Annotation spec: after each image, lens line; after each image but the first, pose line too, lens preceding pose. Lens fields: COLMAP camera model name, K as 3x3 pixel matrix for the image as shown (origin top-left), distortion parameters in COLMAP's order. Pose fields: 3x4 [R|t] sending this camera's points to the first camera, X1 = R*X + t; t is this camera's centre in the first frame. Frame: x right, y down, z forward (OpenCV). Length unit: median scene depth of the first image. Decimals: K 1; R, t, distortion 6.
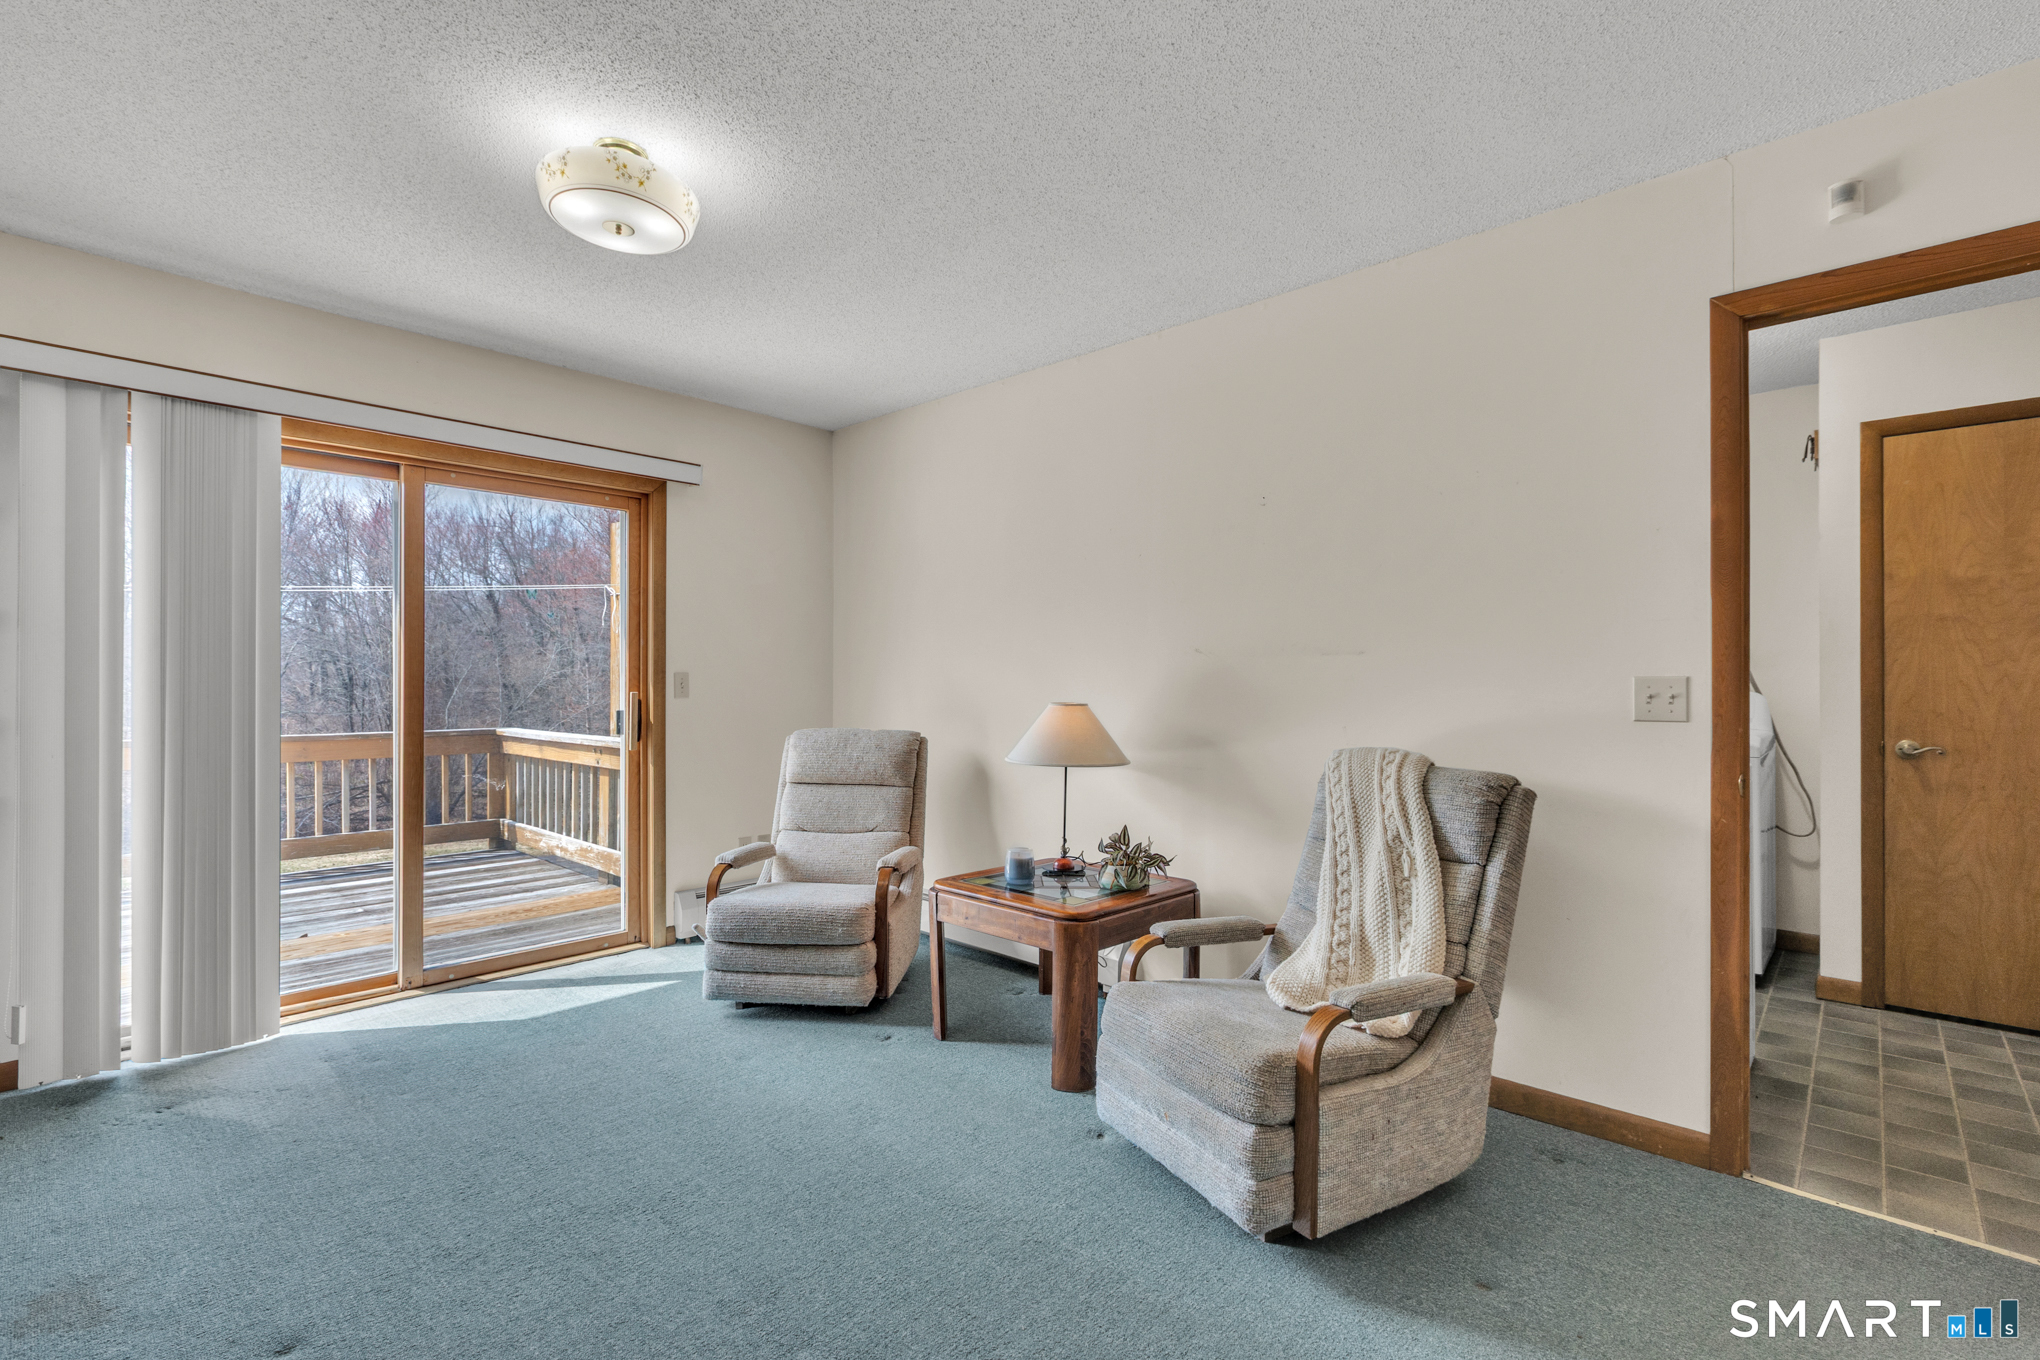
lens RADIAL K [[914.1, 0, 1023.2], [0, 914.1, 693.7], [0, 0, 1]] dist [-0.003818, 0.000090]
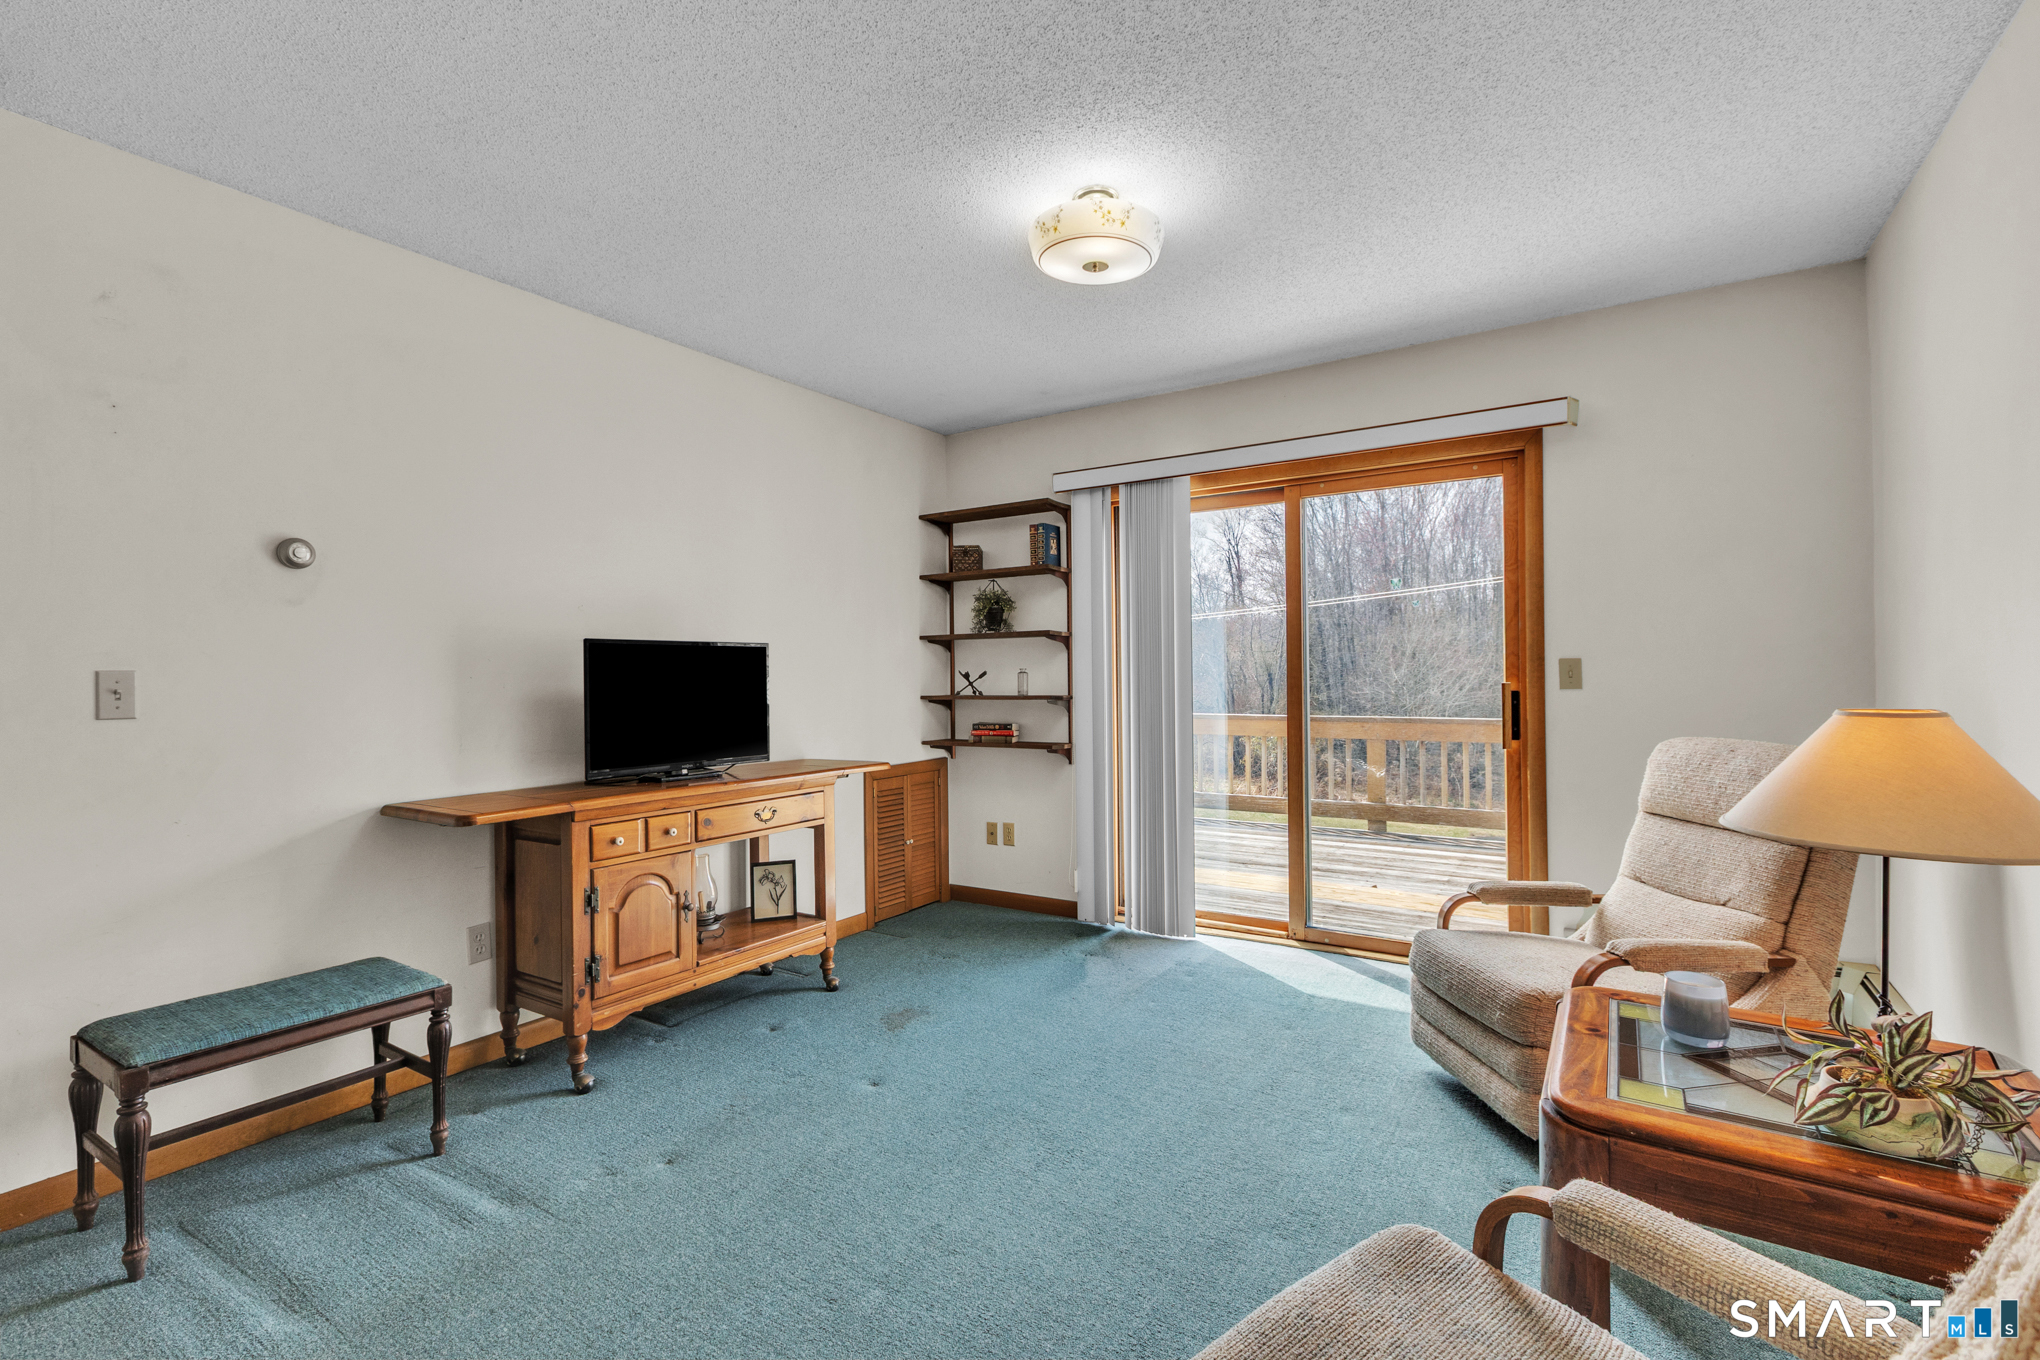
lens RADIAL K [[914.1, 0, 1017.9], [0, 914.1, 679.0], [0, 0, 1]] dist [-0.003818, 0.000090]
pose [[0.171176, 0.000233, -0.985240, 0.415763], [0.000676, 1.000000, 0.000354, -0.006220], [0.985240, -0.000726, 0.171176, 0.468314]]
